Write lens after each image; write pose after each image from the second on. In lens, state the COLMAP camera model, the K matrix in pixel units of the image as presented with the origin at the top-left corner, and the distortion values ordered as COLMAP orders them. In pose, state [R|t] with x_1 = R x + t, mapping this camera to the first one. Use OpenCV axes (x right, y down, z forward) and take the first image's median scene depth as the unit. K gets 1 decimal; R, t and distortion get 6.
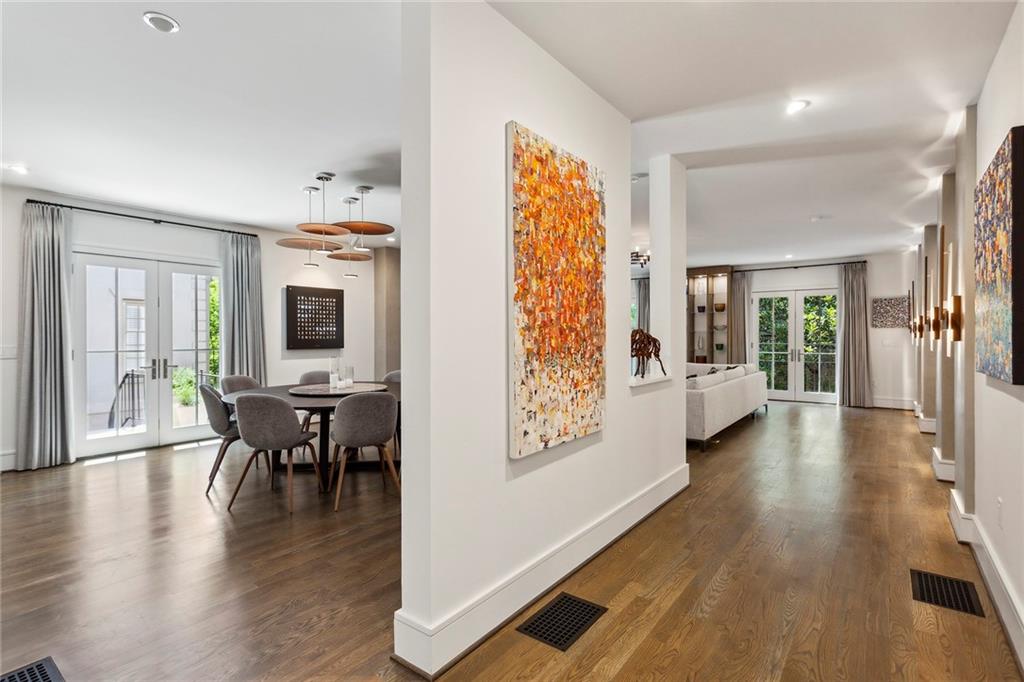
lens RADIAL K [[488.8, 0, 511.8], [0, 488.8, 341.0], [0, 0, 1]] dist [-0.003059, 0.003046]
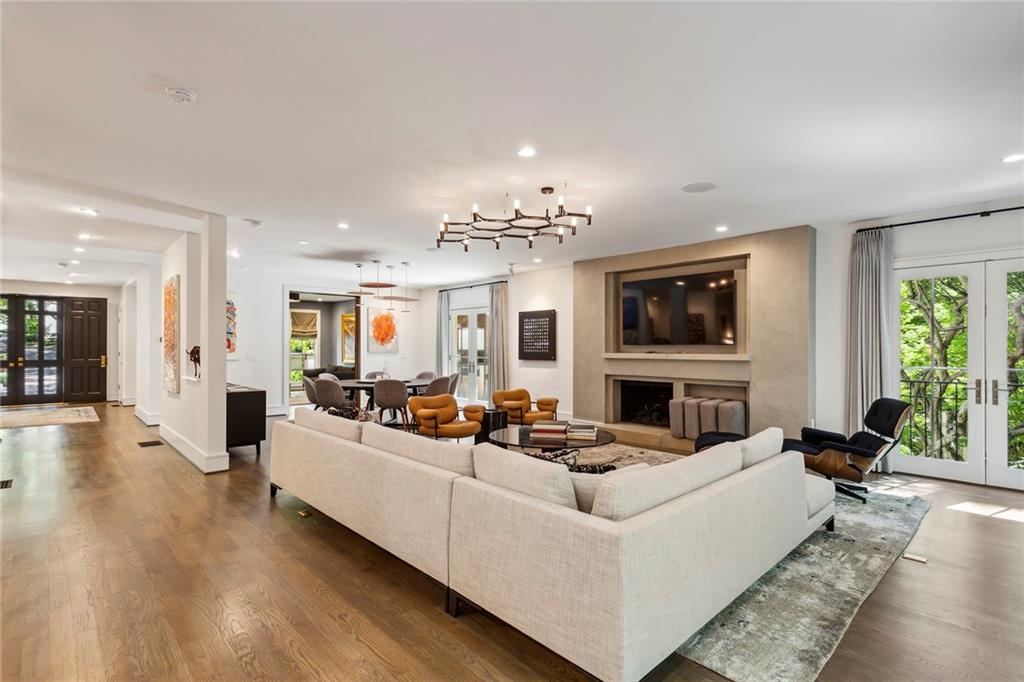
lens RADIAL K [[488.8, 0, 503.5], [0, 488.8, 349.3], [0, 0, 1]] dist [-0.003059, 0.003046]
pose [[-0.165245, 0.003700, -0.986246, 0.835199], [-0.012618, 0.999903, 0.005865, -0.017306], [0.986172, 0.013413, -0.165182, 1.112654]]
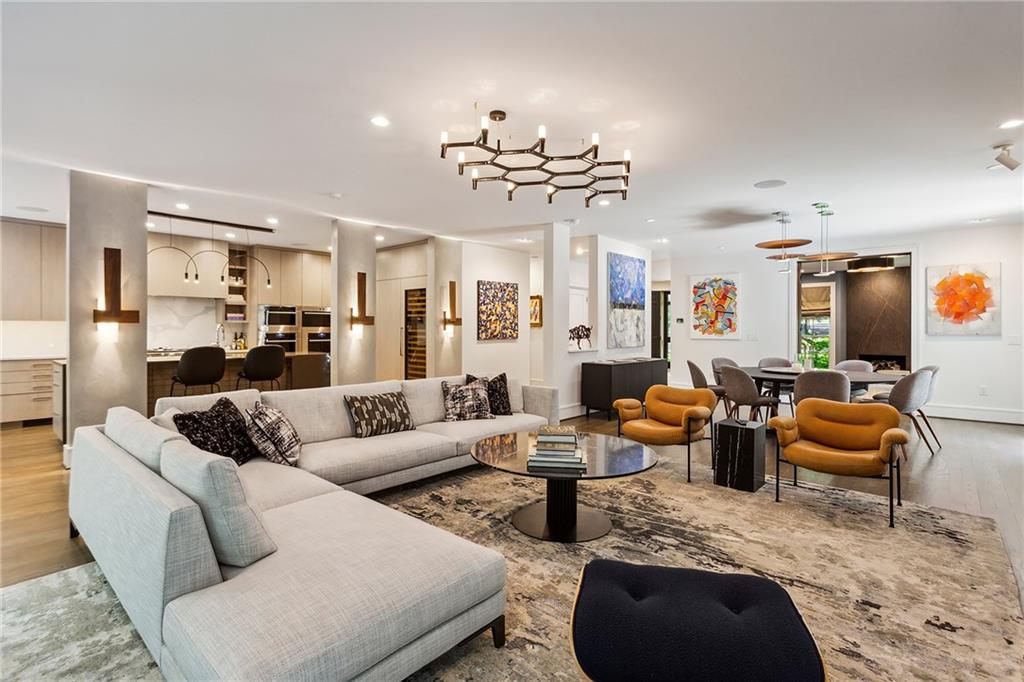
lens RADIAL K [[488.8, 0, 510.9], [0, 488.8, 324.6], [0, 0, 1]] dist [-0.003059, 0.003046]
pose [[-0.997134, -0.000955, 0.075644, 0.201004], [-0.000787, 0.999997, 0.002252, -0.015236], [-0.075646, 0.002186, -0.997132, 1.523059]]
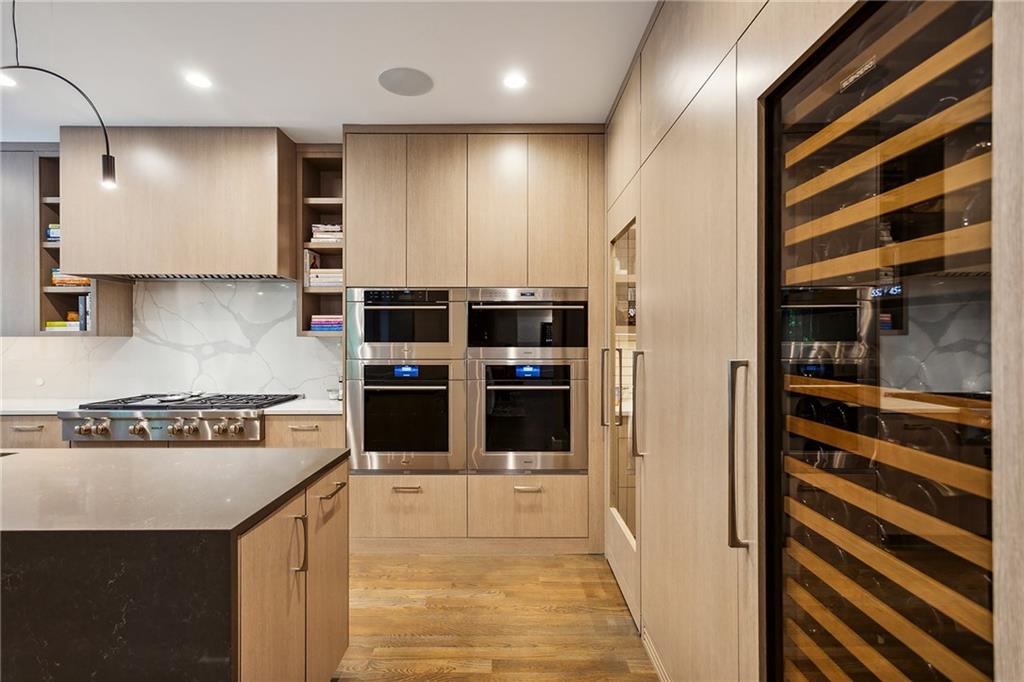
lens RADIAL K [[488.8, 0, 516.7], [0, 488.8, 339.3], [0, 0, 1]] dist [-0.003059, 0.003046]
pose [[-0.617519, 0.000086, 0.786556, 0.456429], [0.009161, 0.999933, 0.007083, -0.015891], [-0.786502, 0.011579, -0.617479, 0.566809]]
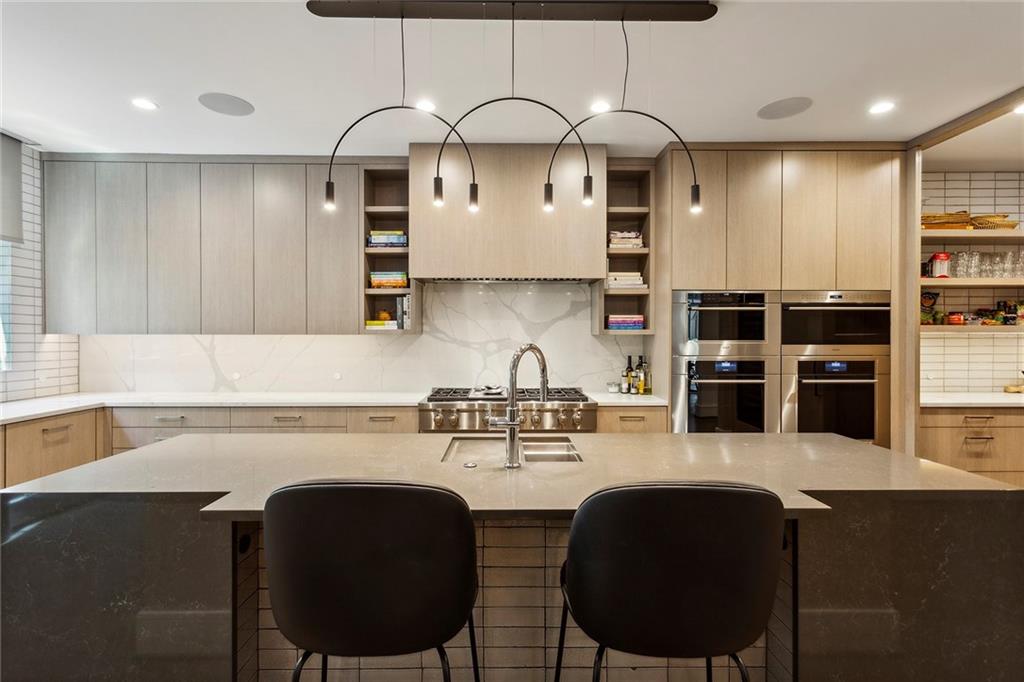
lens RADIAL K [[488.8, 0, 511.0], [0, 488.8, 337.4], [0, 0, 1]] dist [-0.003059, 0.003046]
pose [[-0.622971, -0.002886, 0.782240, 0.612870], [0.008471, 0.999910, 0.010436, -0.020314], [-0.782199, 0.013128, -0.622890, 0.833305]]
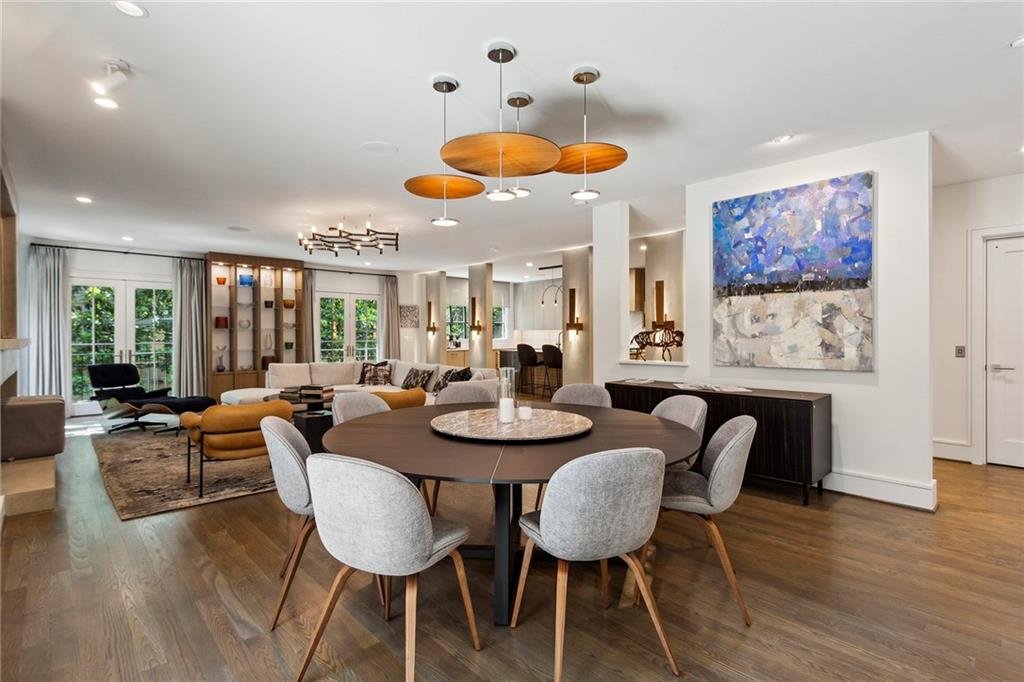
lens RADIAL K [[488.8, 0, 508.2], [0, 488.8, 335.7], [0, 0, 1]] dist [-0.003059, 0.003046]
pose [[0.165904, -0.003593, 0.986135, -0.605192], [0.013406, 0.999909, 0.001388, -0.003671], [-0.986051, 0.012990, 0.165937, 0.598703]]
